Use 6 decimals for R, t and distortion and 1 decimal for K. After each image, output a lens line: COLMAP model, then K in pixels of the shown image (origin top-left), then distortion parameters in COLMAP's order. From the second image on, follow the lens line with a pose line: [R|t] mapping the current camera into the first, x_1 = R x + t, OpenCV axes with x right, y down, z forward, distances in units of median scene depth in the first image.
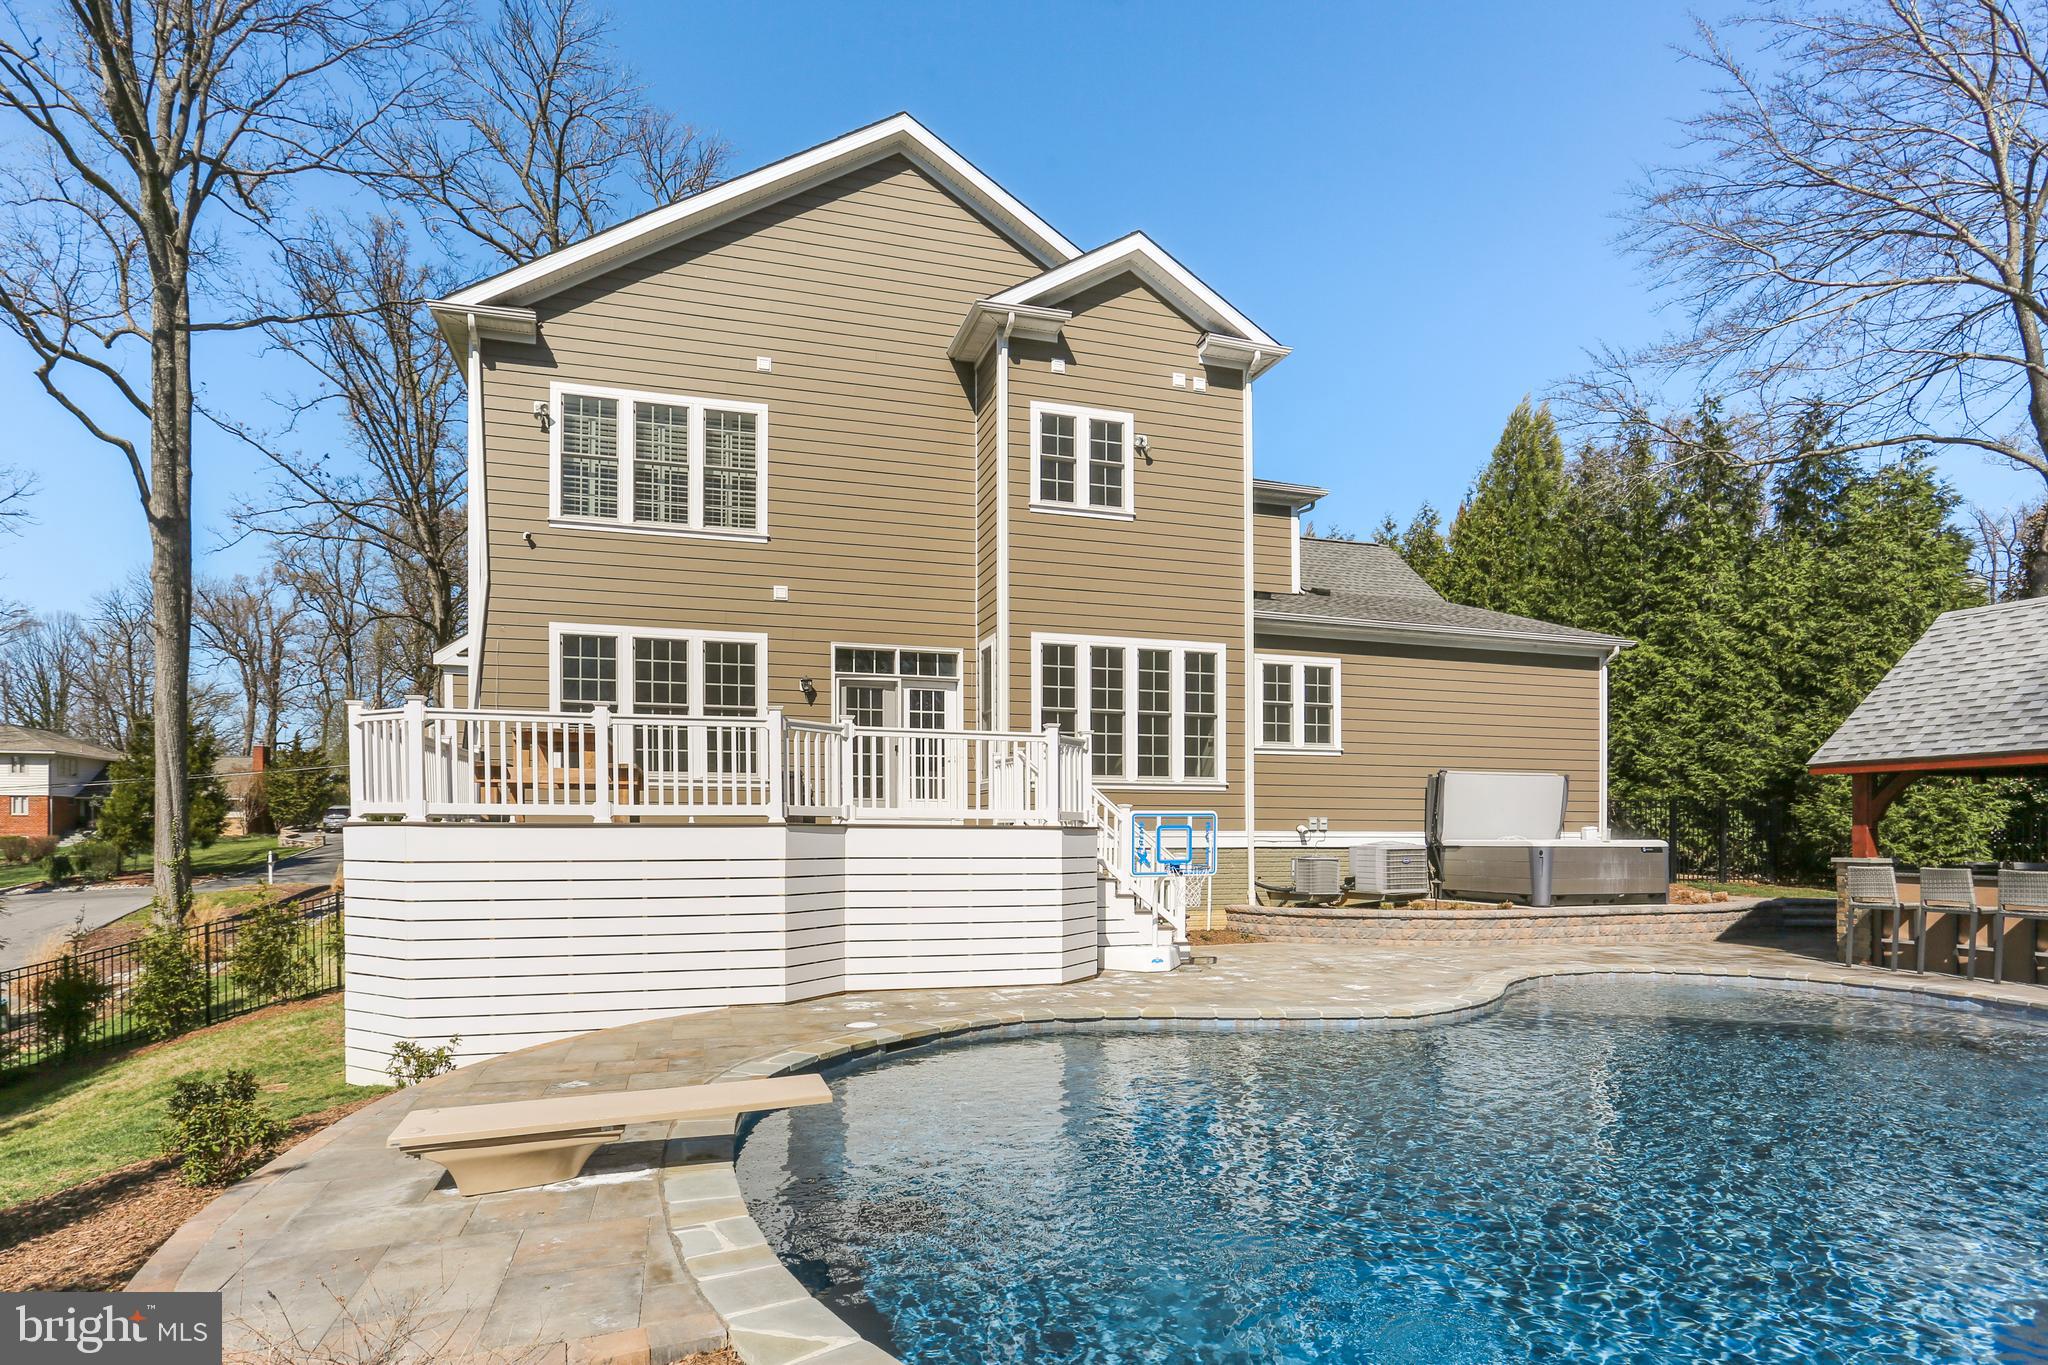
lens RADIAL K [[1111.9, 0, 1040.6], [0, 1111.9, 833.2], [0, 0, 1]] dist [-0.033023, 0.019657]
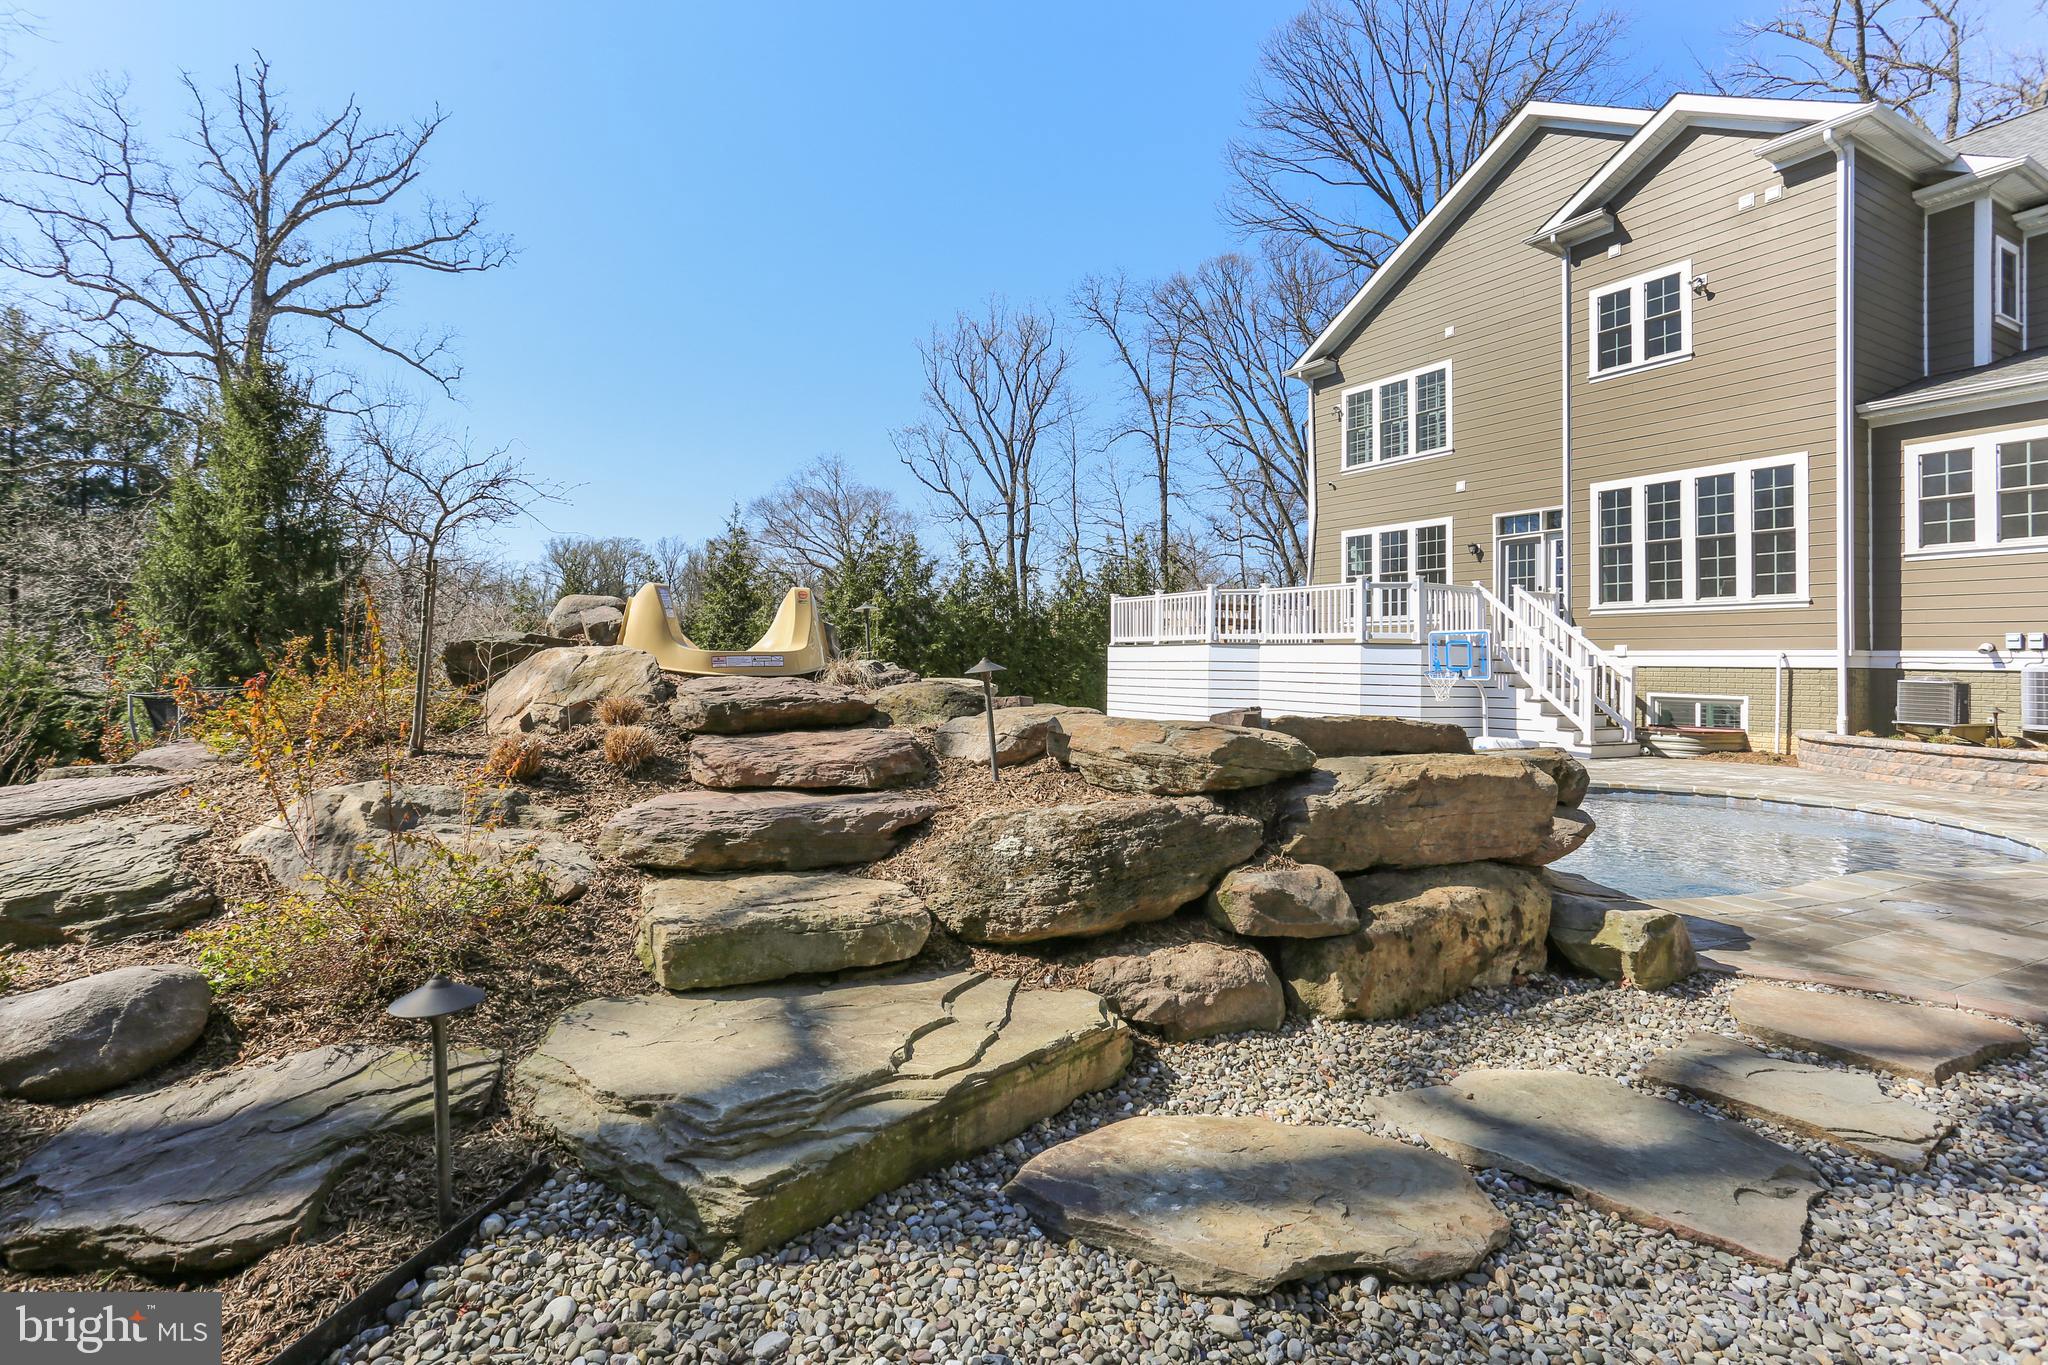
lens RADIAL K [[1002.8, 0, 995.4], [0, 1002.8, 638.6], [0, 0, 1]] dist [-0.051444, 0.031023]
pose [[0.181005, -0.022270, -0.983230, 0.872512], [-0.016117, 0.999542, -0.025606, 0.020744], [0.983350, 0.020482, 0.180563, 0.177382]]
